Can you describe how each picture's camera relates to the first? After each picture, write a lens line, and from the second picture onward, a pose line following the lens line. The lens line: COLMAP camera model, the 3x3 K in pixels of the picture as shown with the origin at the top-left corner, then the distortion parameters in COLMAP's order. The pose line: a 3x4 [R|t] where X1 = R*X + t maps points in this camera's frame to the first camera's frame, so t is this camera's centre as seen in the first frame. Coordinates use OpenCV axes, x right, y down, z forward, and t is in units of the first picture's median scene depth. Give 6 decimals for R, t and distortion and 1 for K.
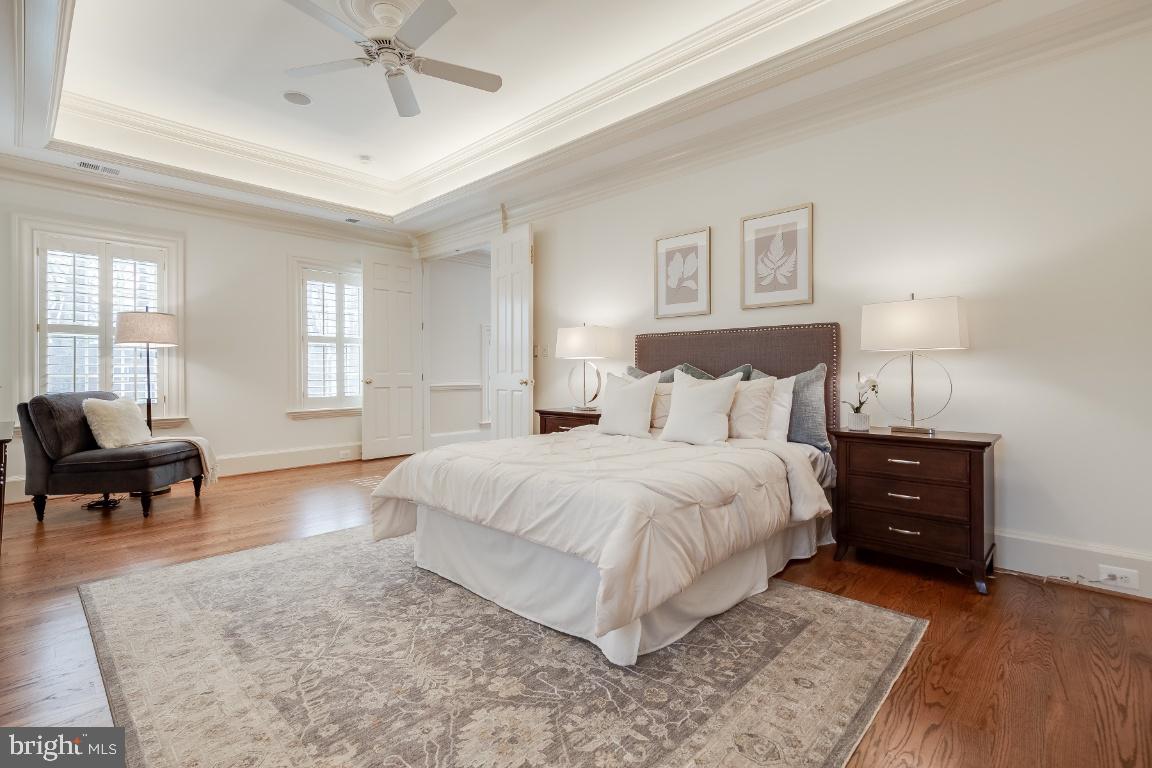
lens RADIAL K [[527.6, 0, 576.7], [0, 527.6, 372.8], [0, 0, 1]] dist [-0.015552, -0.000185]
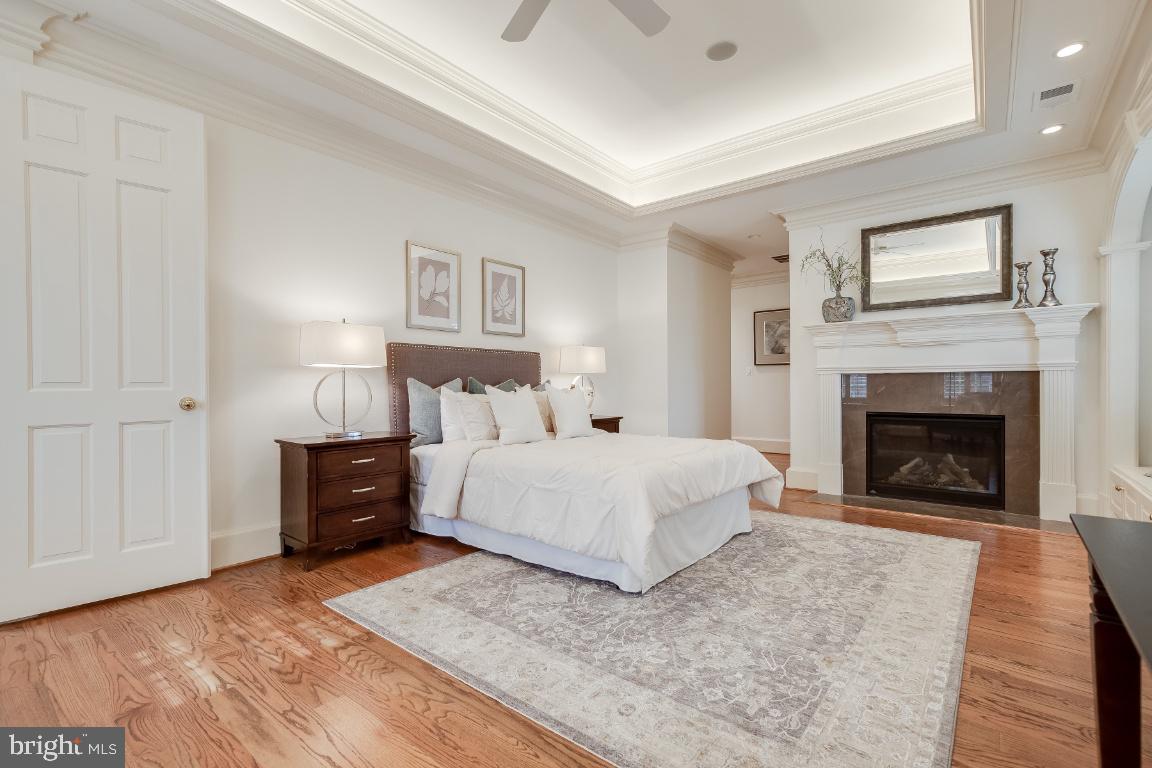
lens RADIAL K [[527.6, 0, 574.5], [0, 527.6, 385.8], [0, 0, 1]] dist [-0.015552, -0.000185]
pose [[-0.078022, 0.001011, 0.996951, -0.945214], [0.005843, 0.999983, -0.000557, 0.002312], [-0.996935, 0.005782, -0.078027, 0.927447]]
